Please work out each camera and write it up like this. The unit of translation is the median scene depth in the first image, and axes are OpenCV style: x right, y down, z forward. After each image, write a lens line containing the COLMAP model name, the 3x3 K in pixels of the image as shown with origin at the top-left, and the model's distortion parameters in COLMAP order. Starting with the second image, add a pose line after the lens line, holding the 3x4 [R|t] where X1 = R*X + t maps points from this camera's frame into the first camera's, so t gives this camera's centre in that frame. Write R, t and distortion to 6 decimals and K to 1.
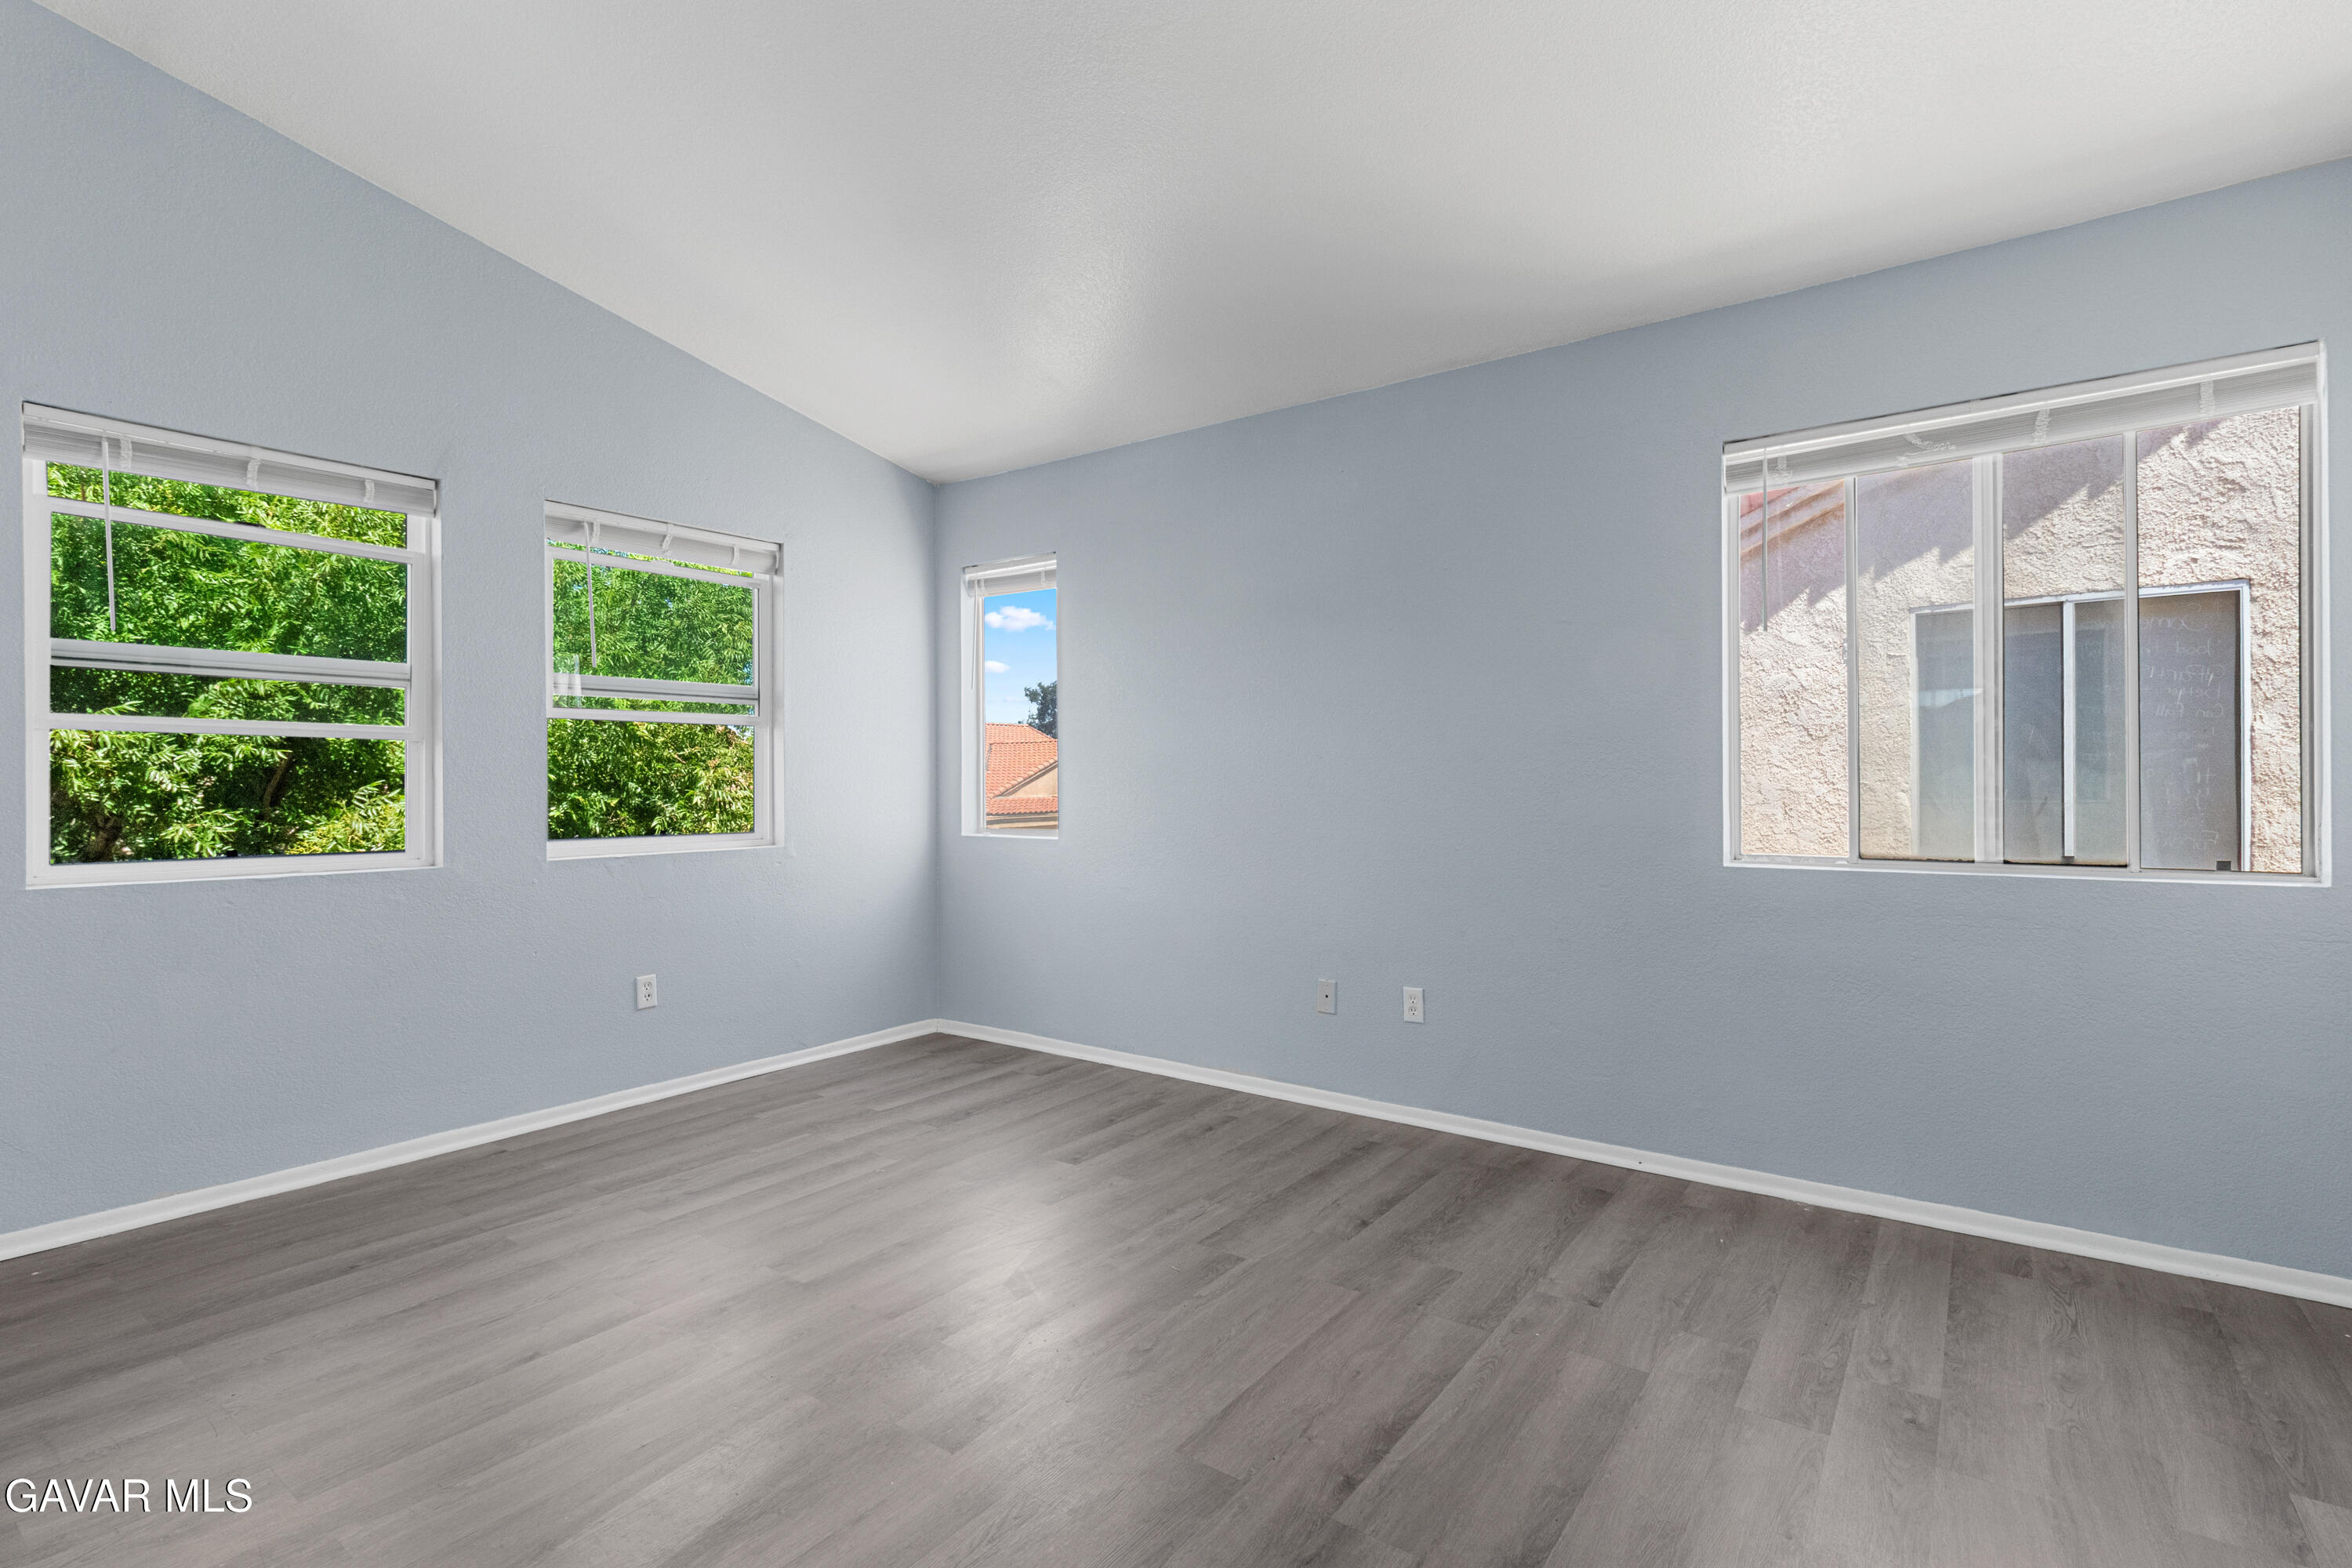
lens RADIAL K [[1106.7, 0, 1176.0], [0, 1106.7, 775.2], [0, 0, 1]] dist [-0.000004, 0.000423]
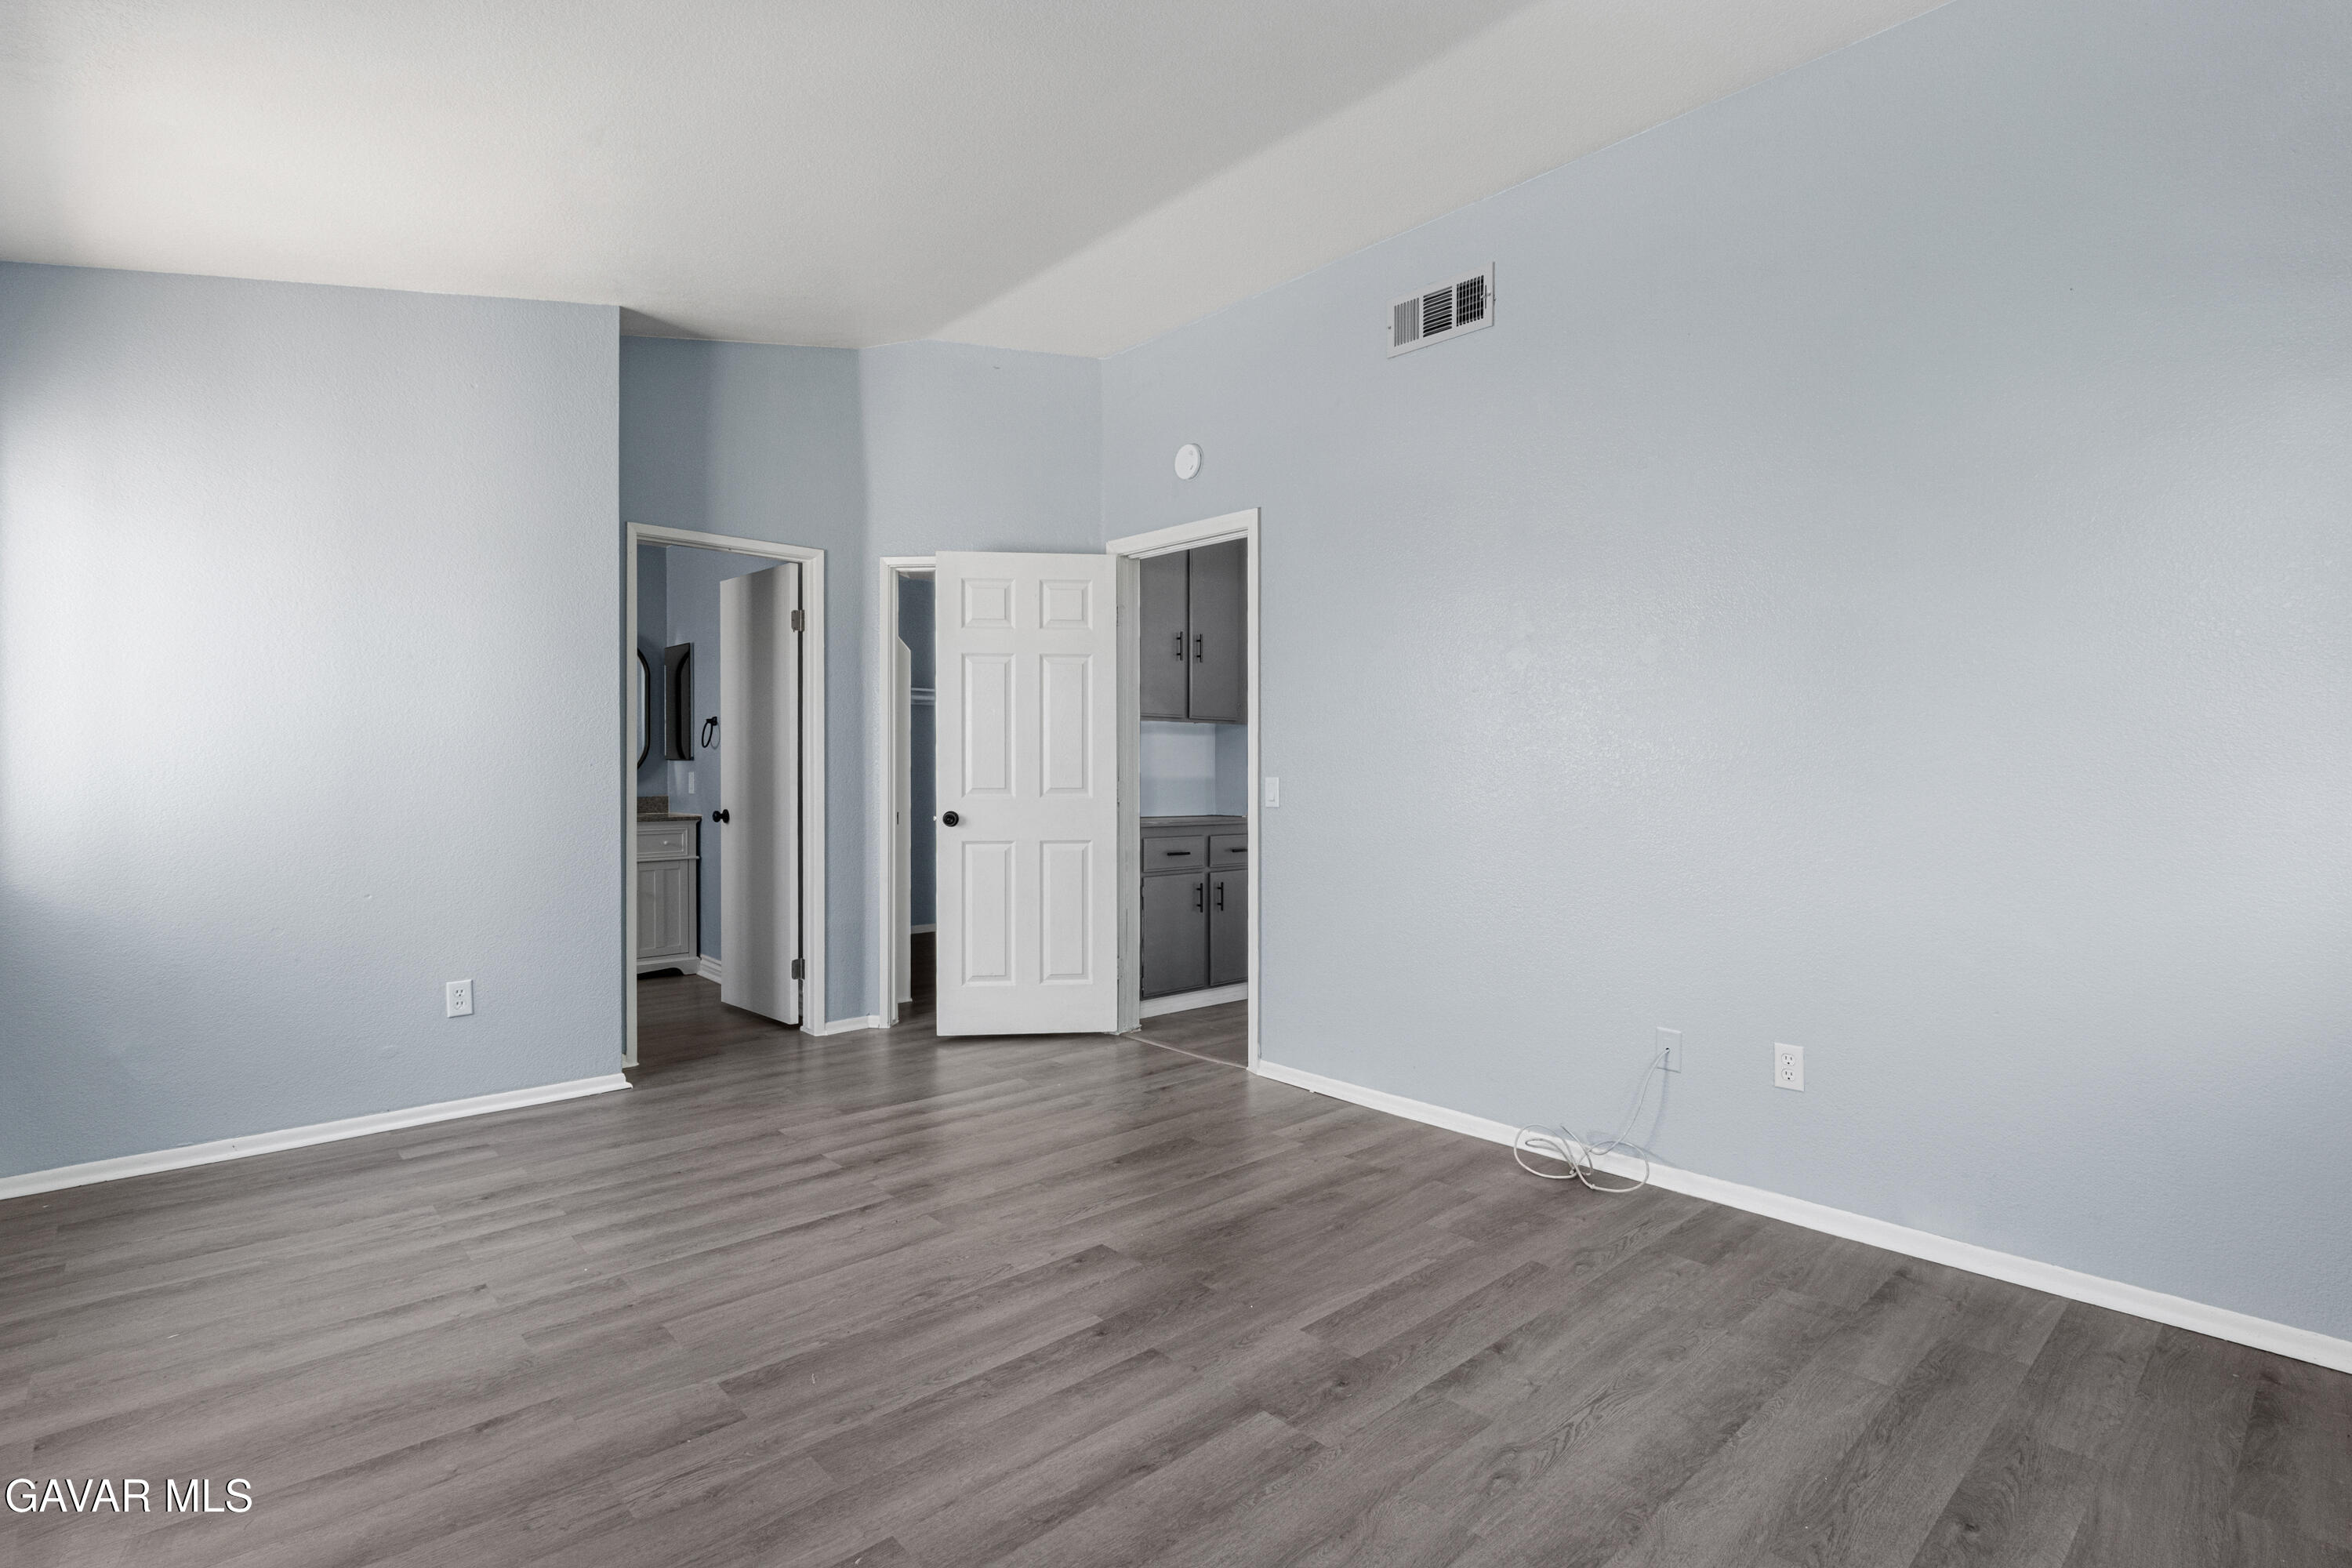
lens RADIAL K [[1106.7, 0, 1175.1], [0, 1106.7, 776.4], [0, 0, 1]] dist [-0.000004, 0.000423]
pose [[-0.981176, 0.000815, 0.193112, -0.446715], [0.003205, 0.999922, 0.012062, -0.004558], [-0.193087, 0.012454, -0.981103, 1.860199]]
